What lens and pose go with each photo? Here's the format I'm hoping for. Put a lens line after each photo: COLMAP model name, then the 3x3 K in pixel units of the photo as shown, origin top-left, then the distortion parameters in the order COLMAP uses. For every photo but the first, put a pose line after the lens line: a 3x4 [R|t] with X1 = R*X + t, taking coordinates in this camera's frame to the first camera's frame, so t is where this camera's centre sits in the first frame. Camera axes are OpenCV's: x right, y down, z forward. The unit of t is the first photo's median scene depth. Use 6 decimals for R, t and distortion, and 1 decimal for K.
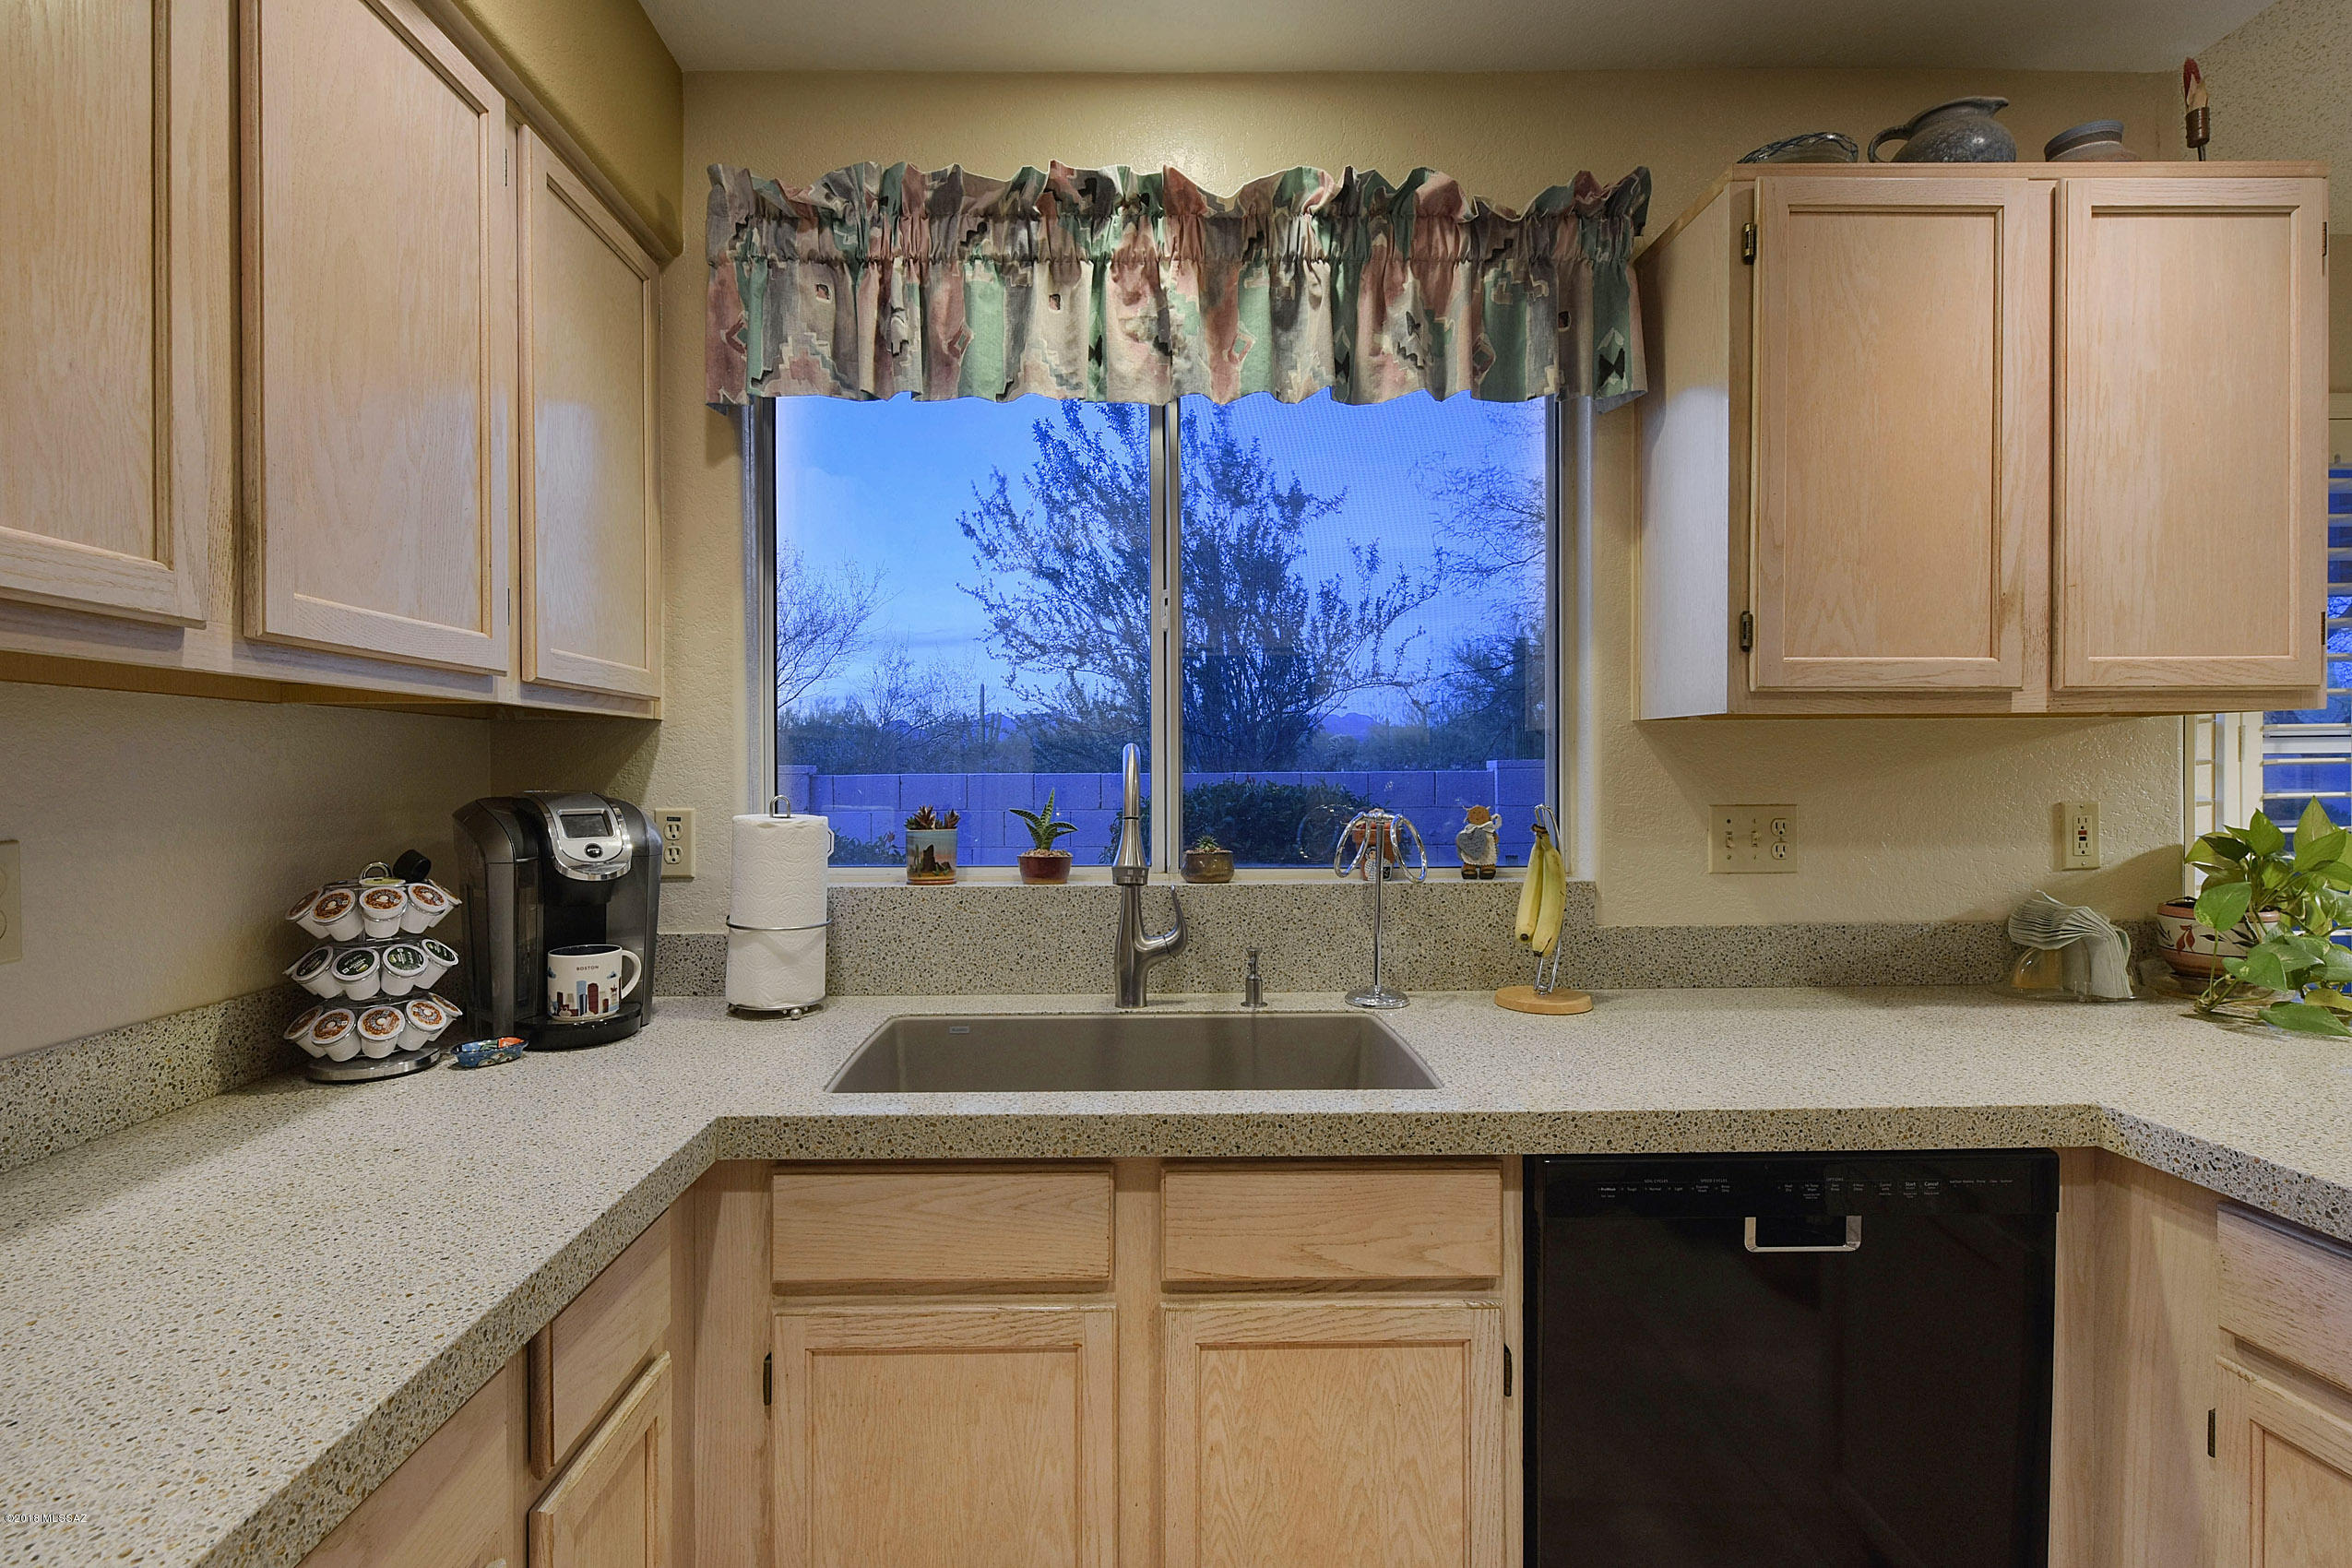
lens RADIAL K [[1099.4, 0, 1150.4], [0, 1099.4, 765.5], [0, 0, 1]] dist [-0.004613, -0.000848]
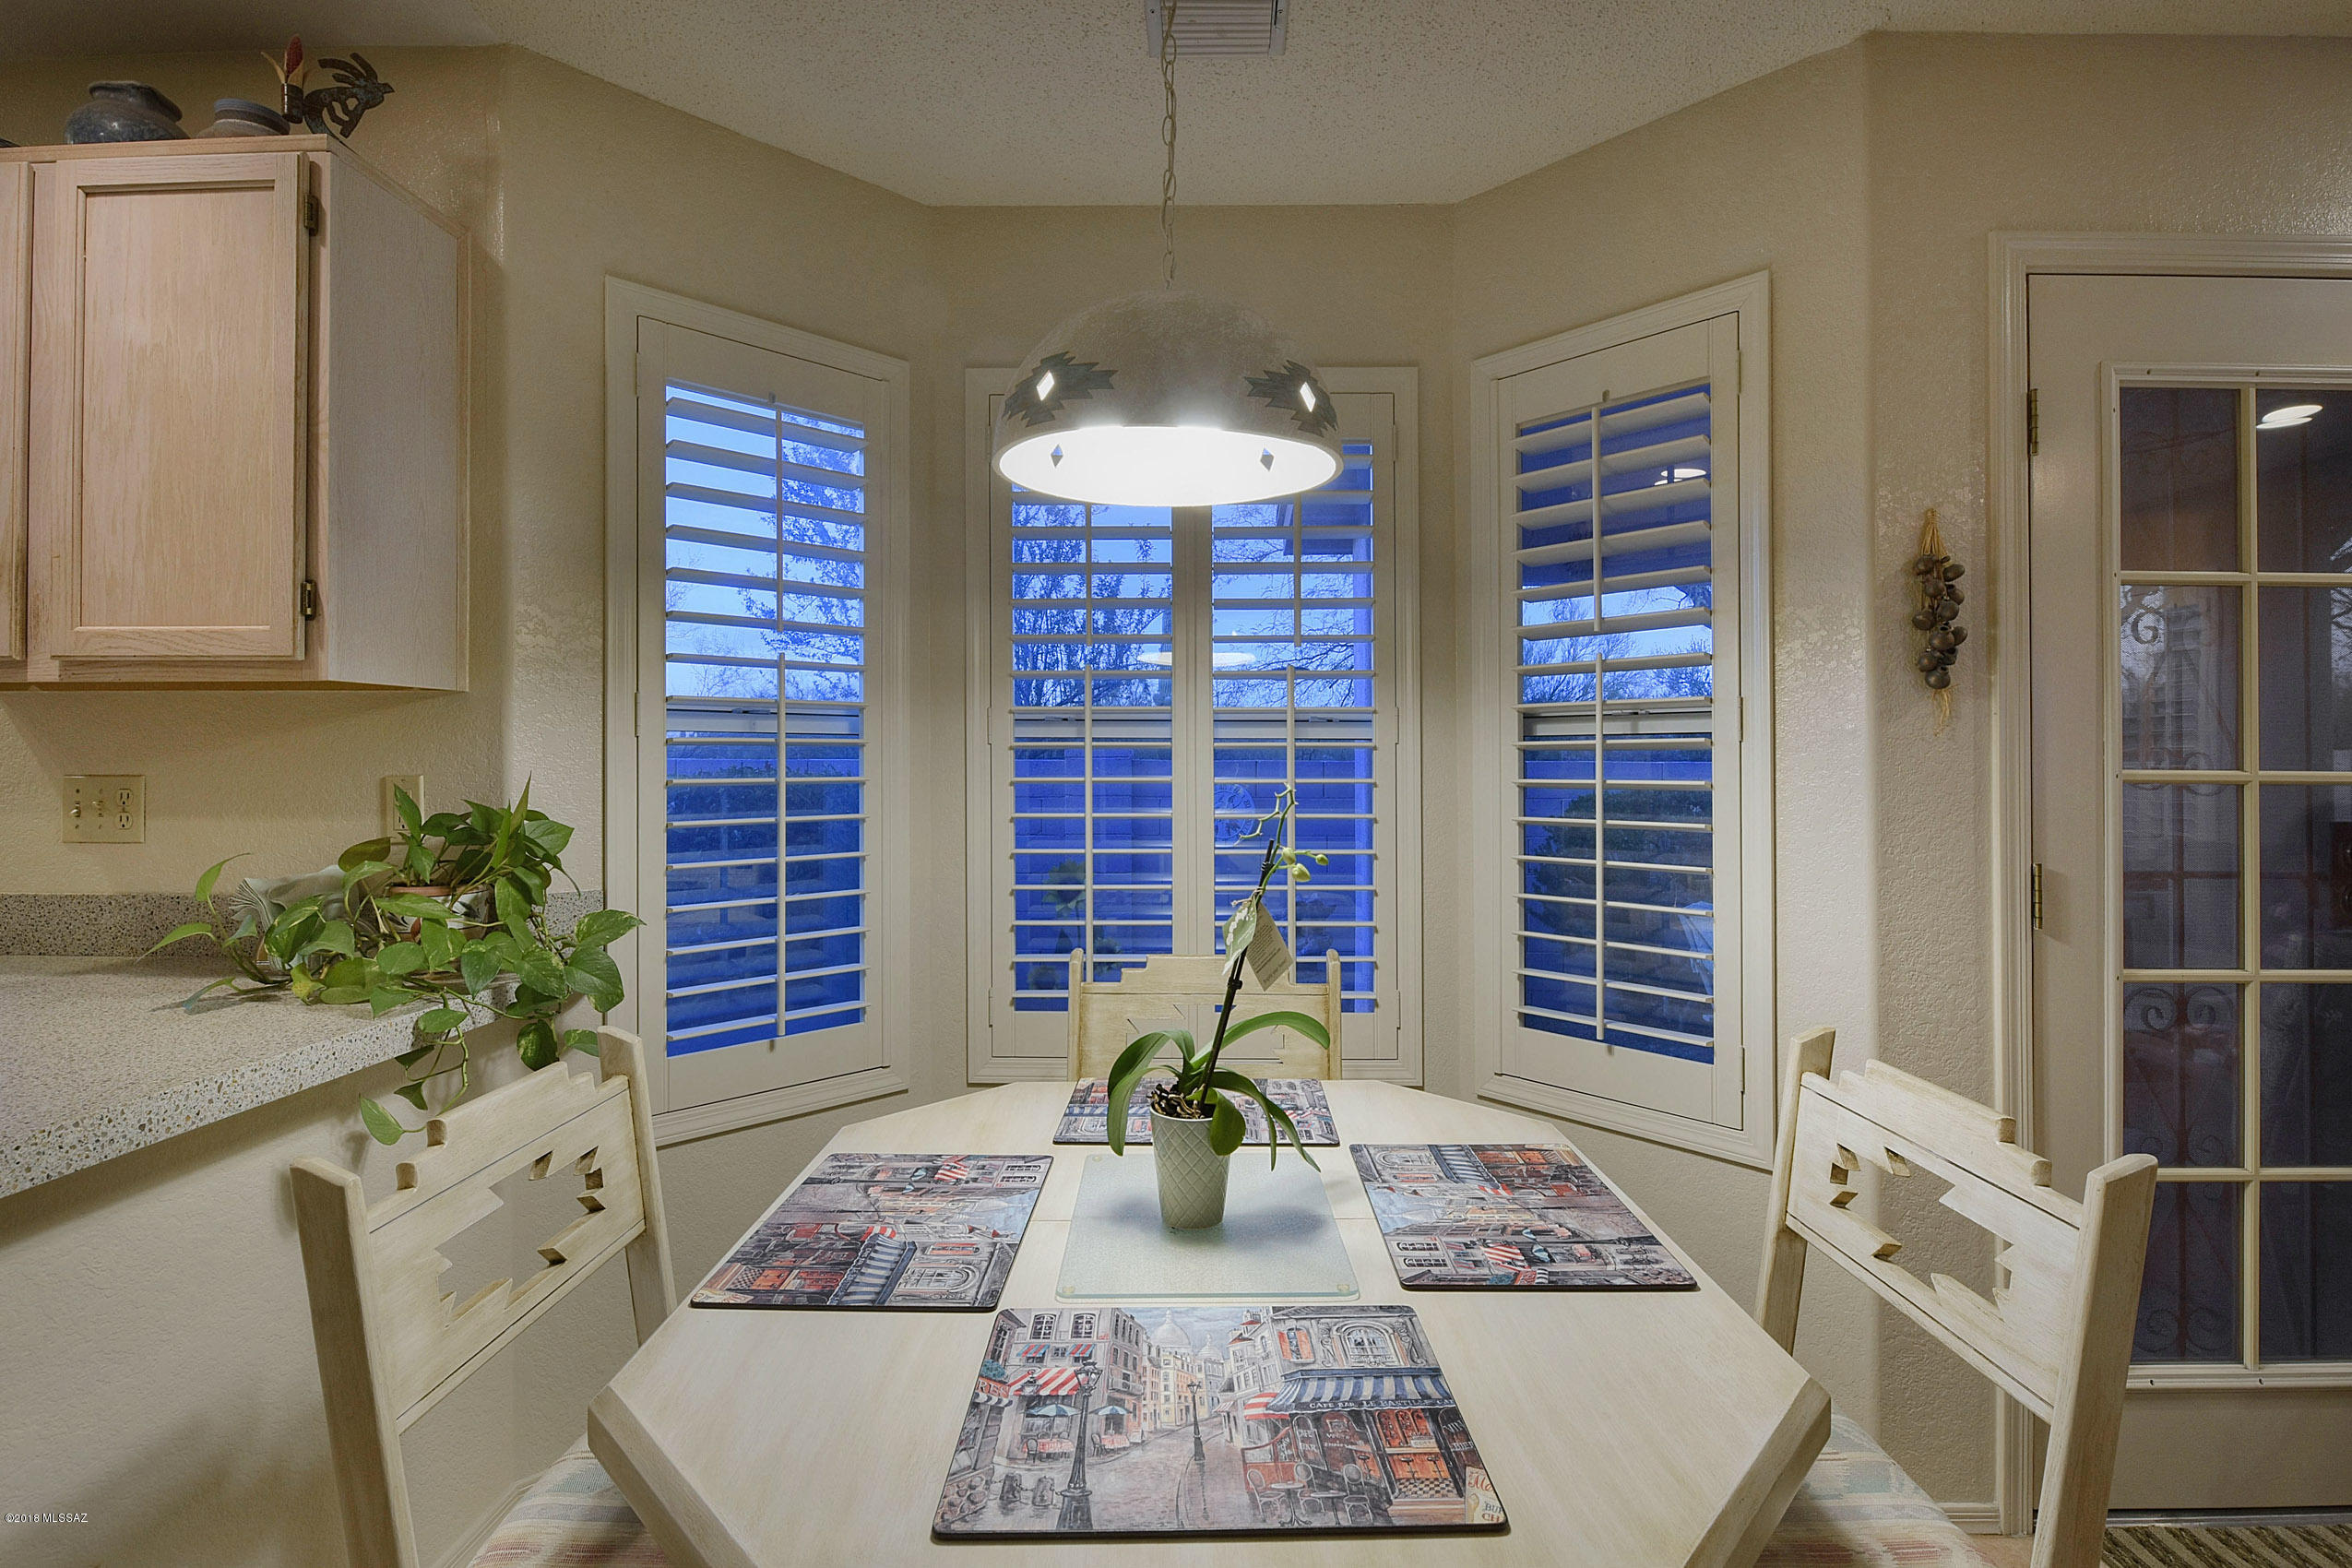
lens RADIAL K [[1123.3, 0, 1167.6], [0, 1123.3, 763.2], [0, 0, 1]] dist [-0.000329, -0.009703]
pose [[0.999428, 0.011605, -0.031772, 1.589945], [-0.011677, 0.999930, -0.002084, 0.014843], [0.031746, 0.002454, 0.999493, -0.000048]]
